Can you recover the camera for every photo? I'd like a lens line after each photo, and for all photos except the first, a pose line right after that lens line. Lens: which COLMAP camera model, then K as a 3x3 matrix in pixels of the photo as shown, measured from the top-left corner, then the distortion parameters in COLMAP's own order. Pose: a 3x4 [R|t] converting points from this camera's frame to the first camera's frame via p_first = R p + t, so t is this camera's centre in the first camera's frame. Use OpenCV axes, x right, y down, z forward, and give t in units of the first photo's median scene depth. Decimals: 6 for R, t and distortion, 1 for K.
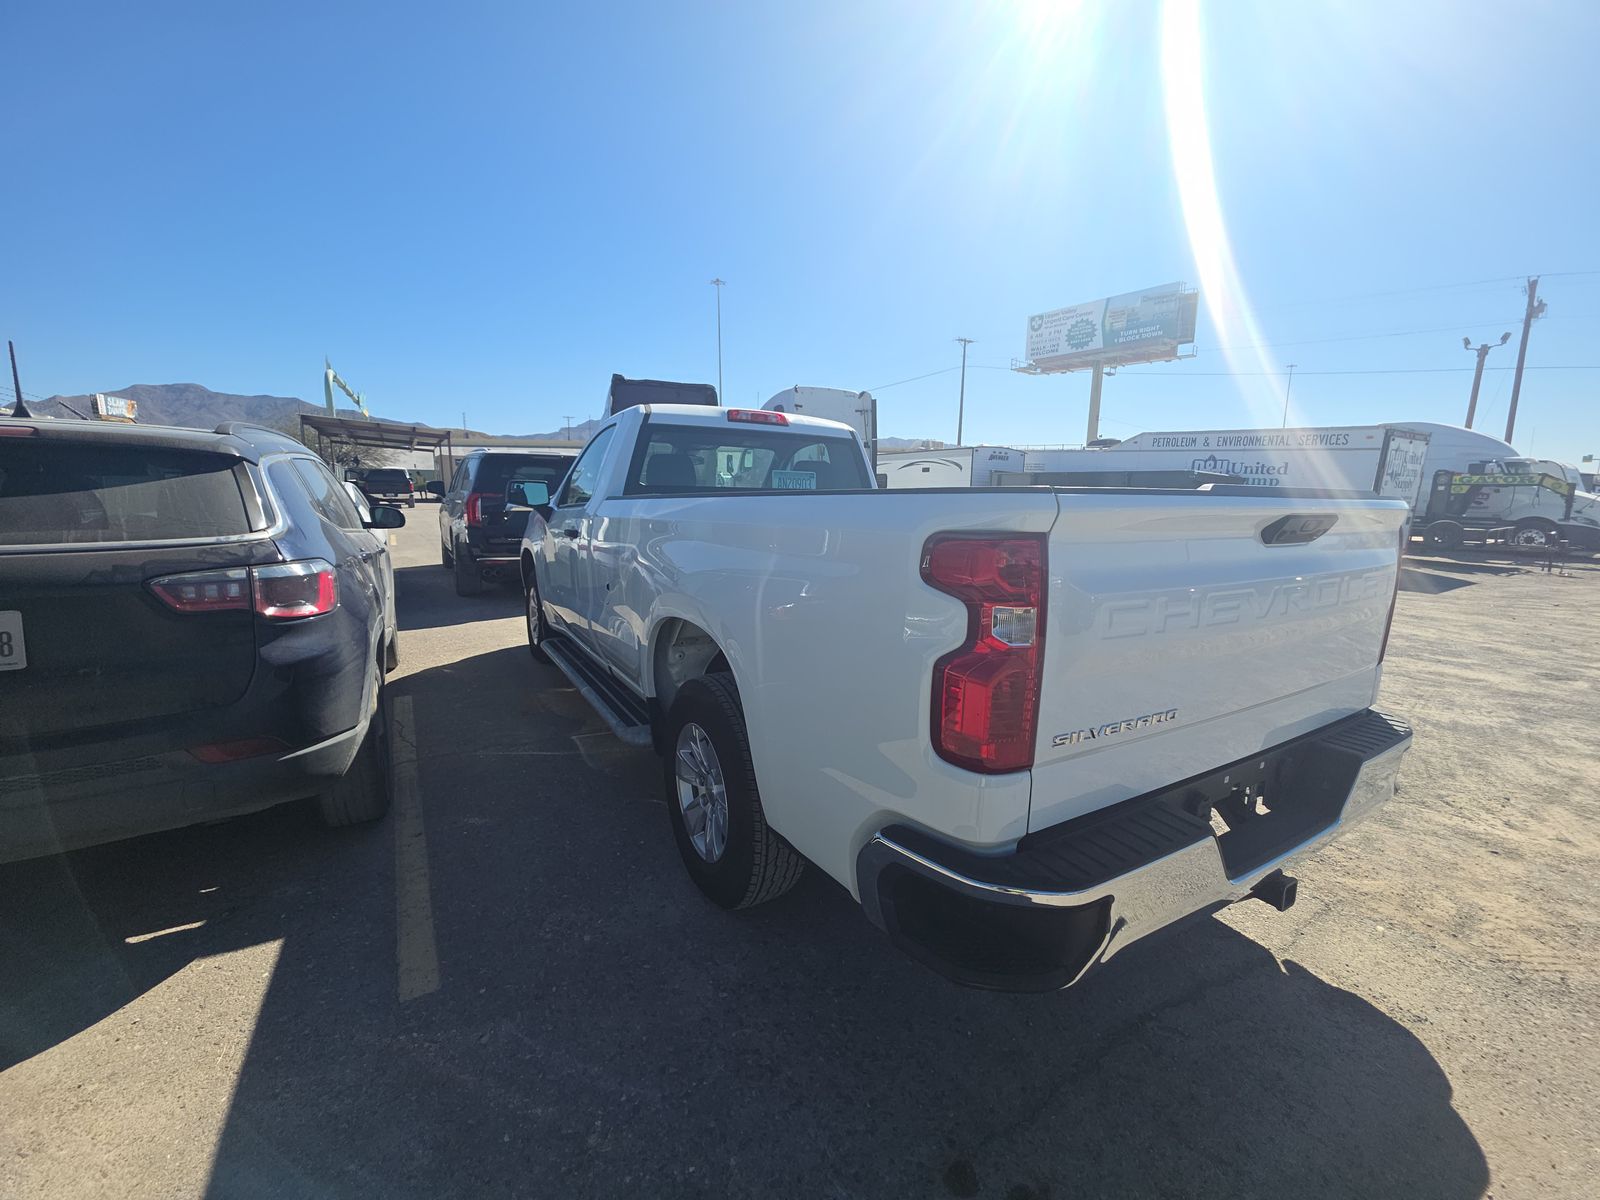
lens RADIAL K [[634.4, 0, 798.3], [0, 634.4, 592.1], [0, 0, 1]] dist [0.015505, -0.009278]
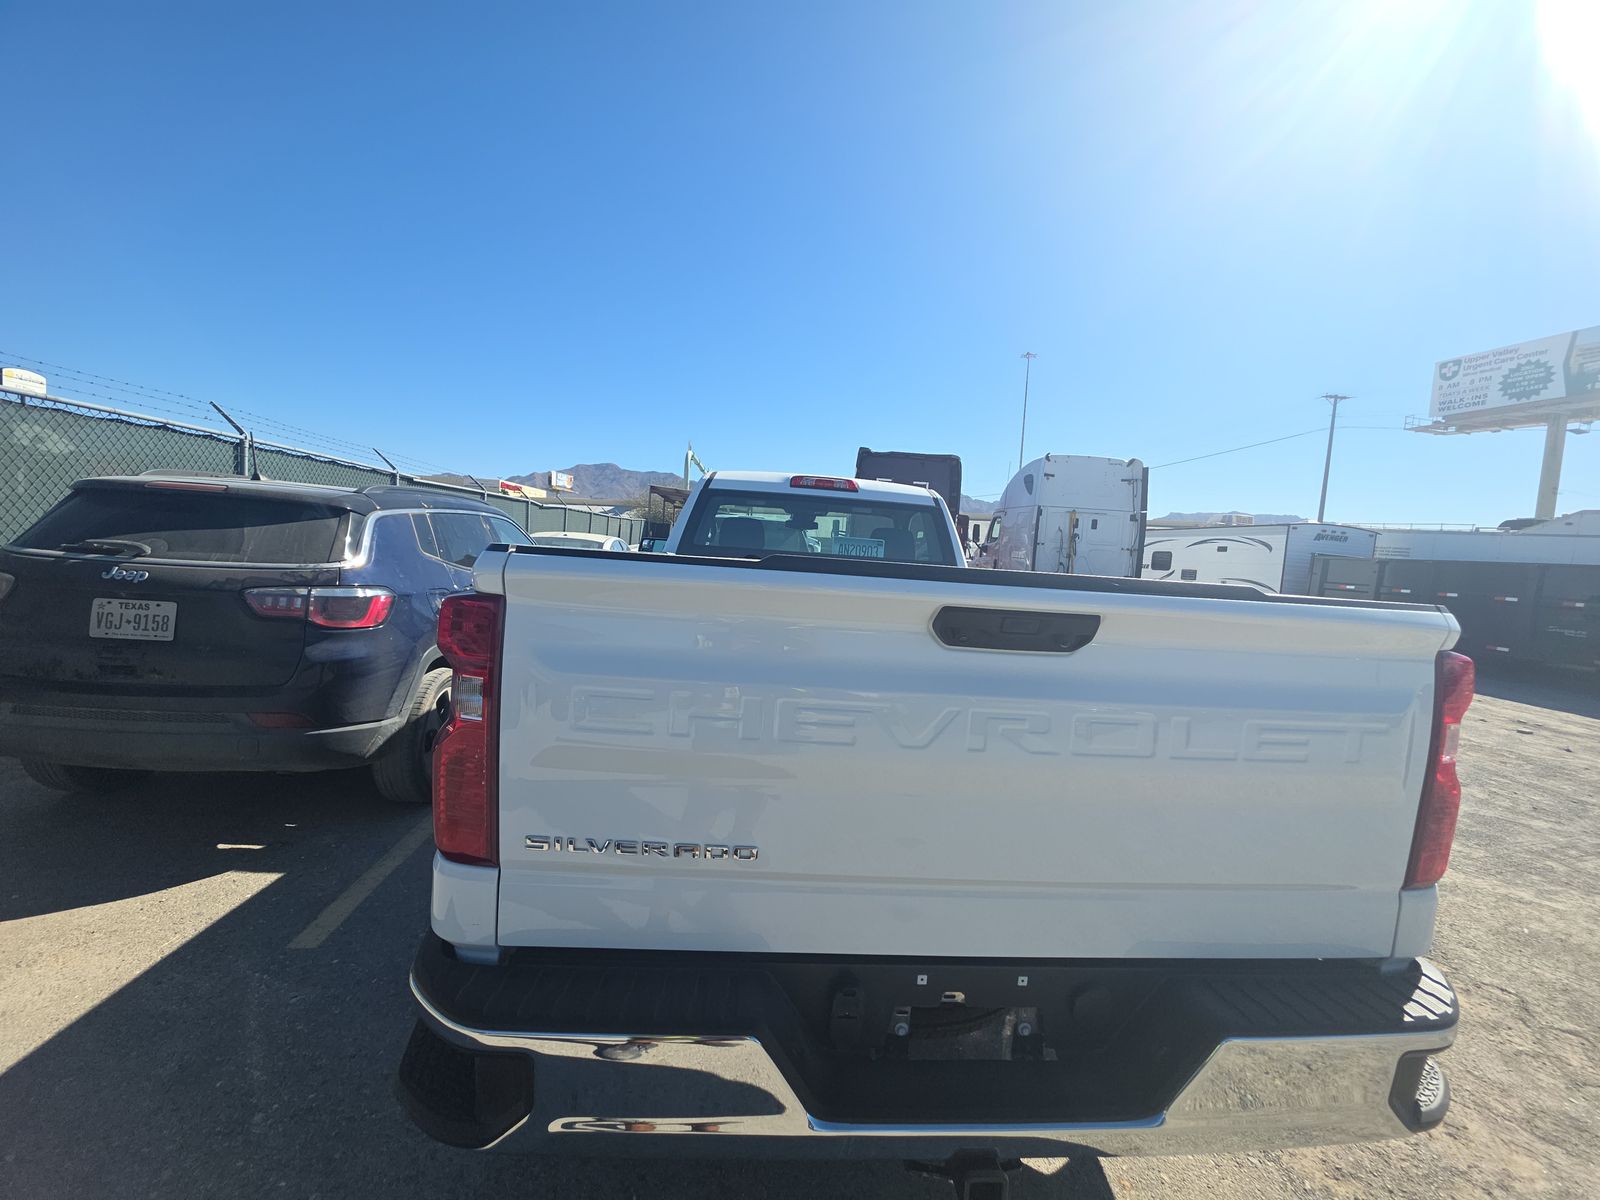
lens RADIAL K [[634.4, 0, 798.3], [0, 634.4, 592.1], [0, 0, 1]] dist [0.015505, -0.009278]
pose [[0.898786, 0.073408, -0.432199, 0.375283], [-0.118836, 0.989765, -0.079018, -0.025055], [0.421975, 0.122381, 0.898310, 0.120385]]
